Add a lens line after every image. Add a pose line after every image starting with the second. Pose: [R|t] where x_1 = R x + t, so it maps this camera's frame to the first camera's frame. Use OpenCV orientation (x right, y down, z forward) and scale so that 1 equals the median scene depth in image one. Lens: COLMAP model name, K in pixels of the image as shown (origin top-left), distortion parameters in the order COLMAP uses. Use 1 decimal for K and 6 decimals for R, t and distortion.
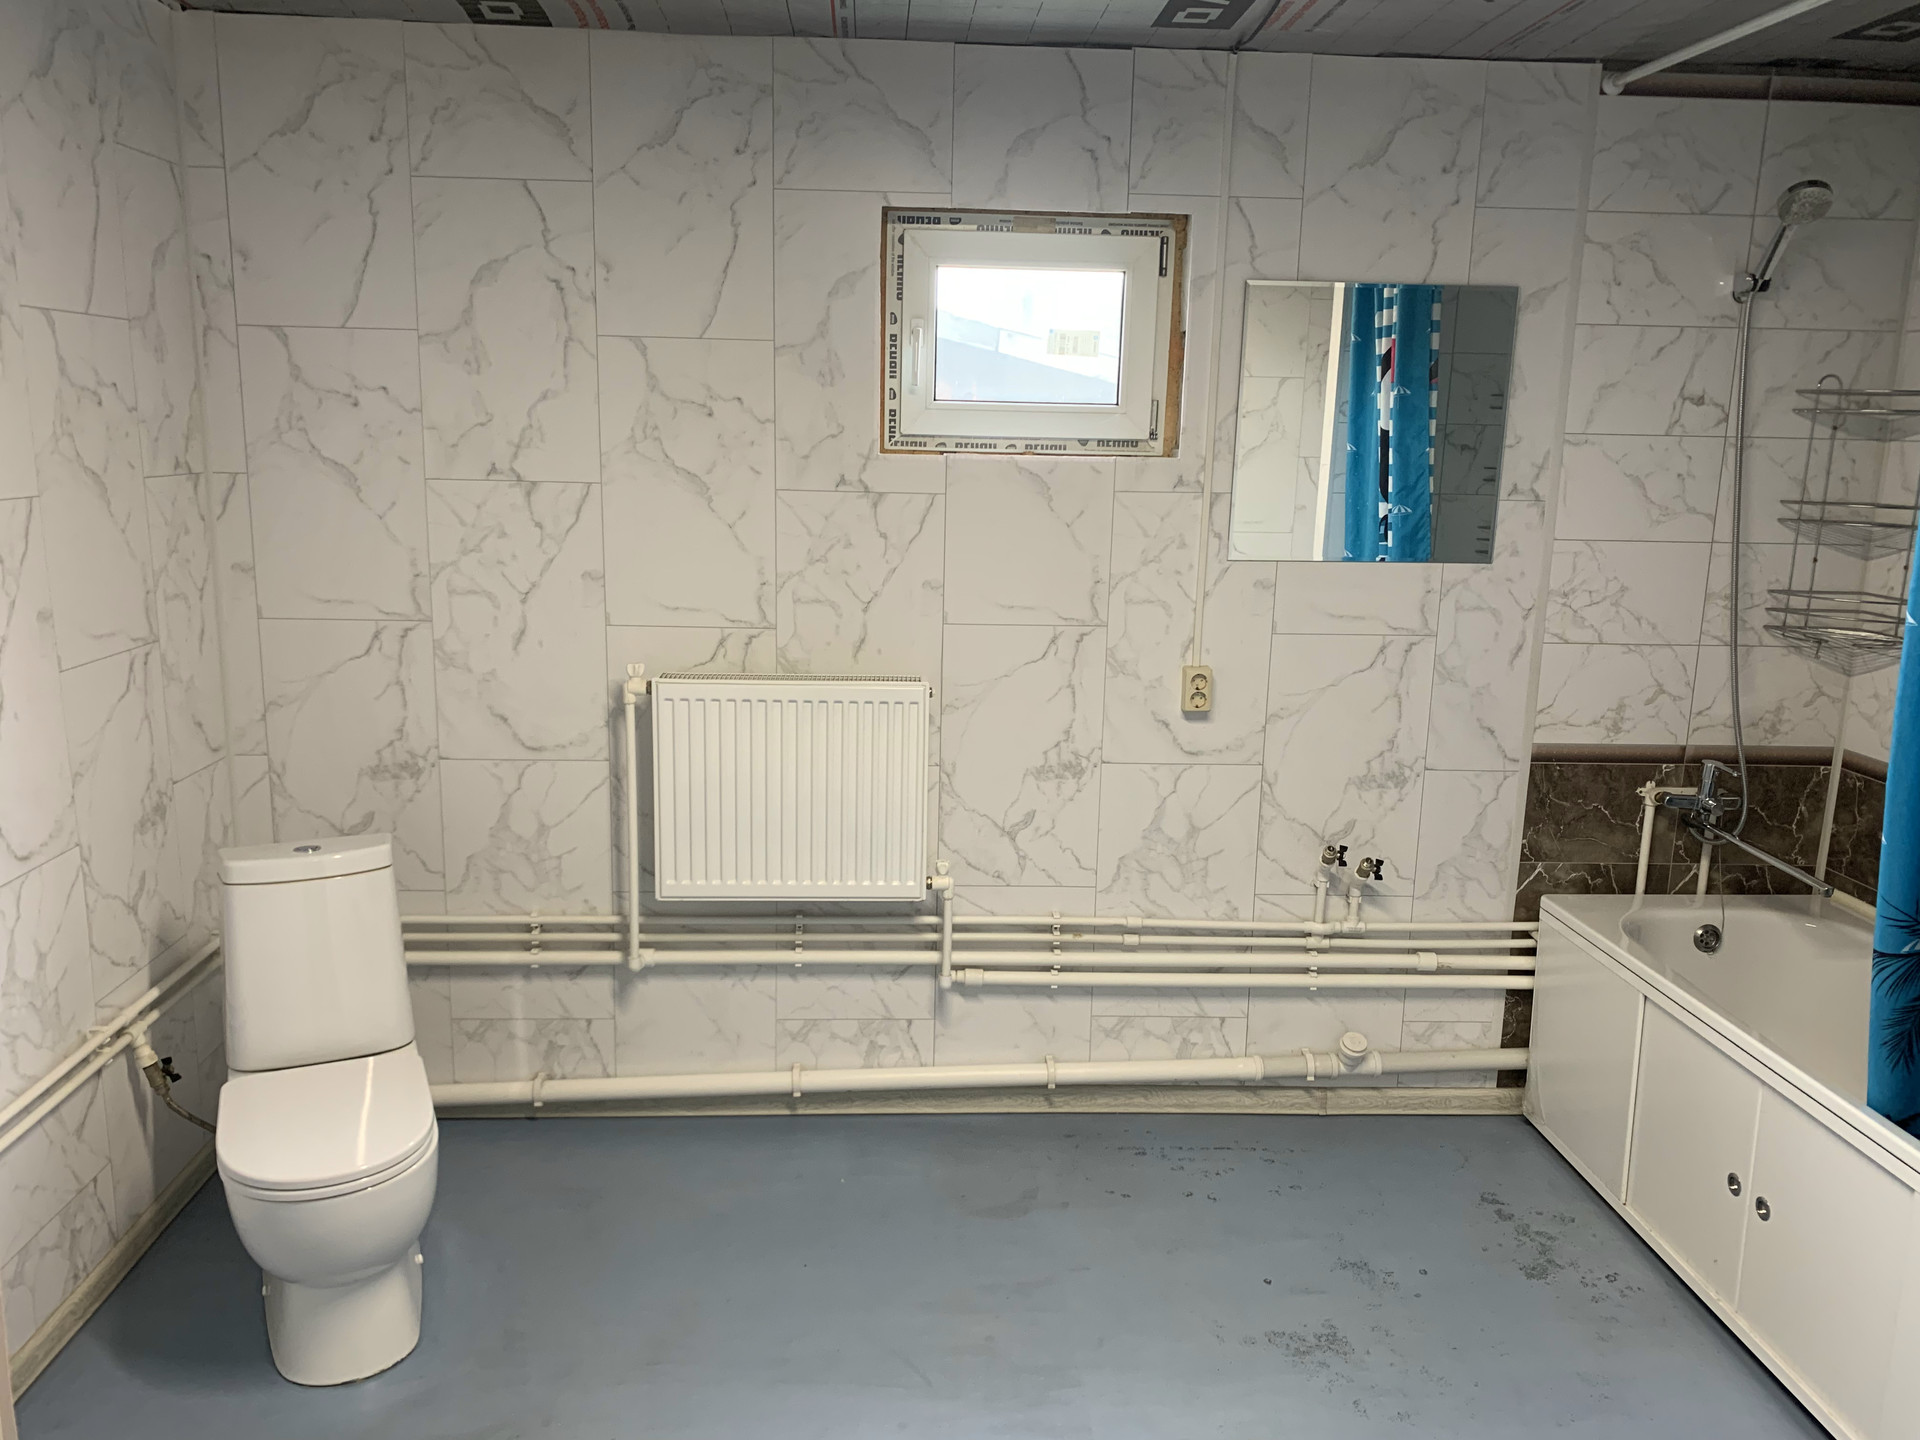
lens RADIAL K [[1465.4, 0, 957.7], [0, 1465.4, 725.5], [0, 0, 1]] dist [0.028115, -0.028699]
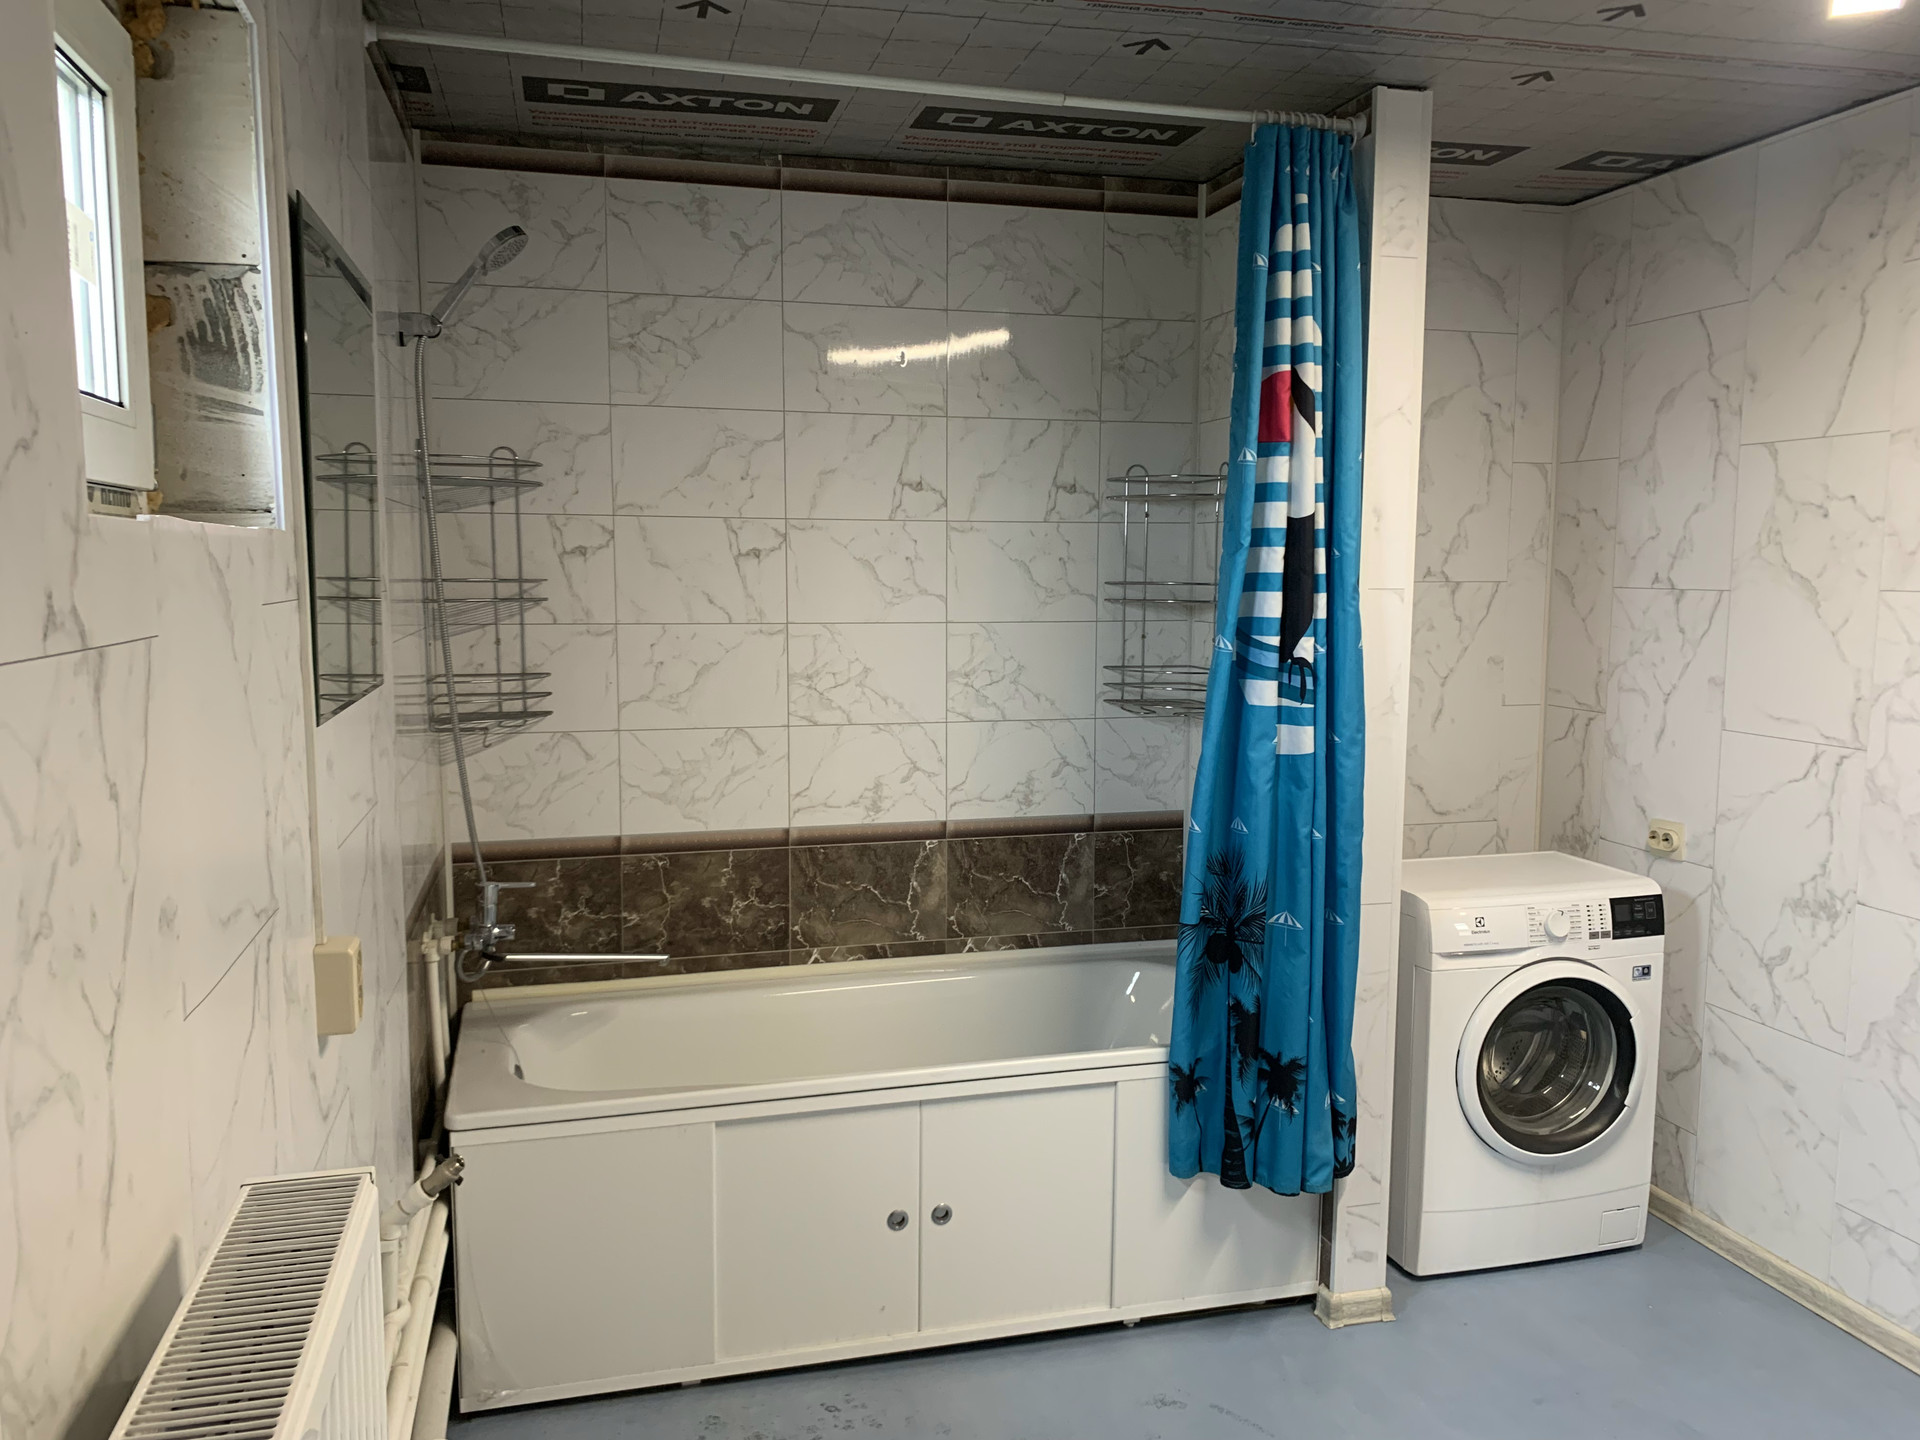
lens RADIAL K [[1465.4, 0, 963.6], [0, 1465.4, 718.2], [0, 0, 1]] dist [0.028115, -0.028699]
pose [[0.971408, -0.038388, 0.234293, 0.273203], [0.053753, 0.996777, -0.059552, 0.003693], [-0.231252, 0.070443, 0.970340, 0.010801]]
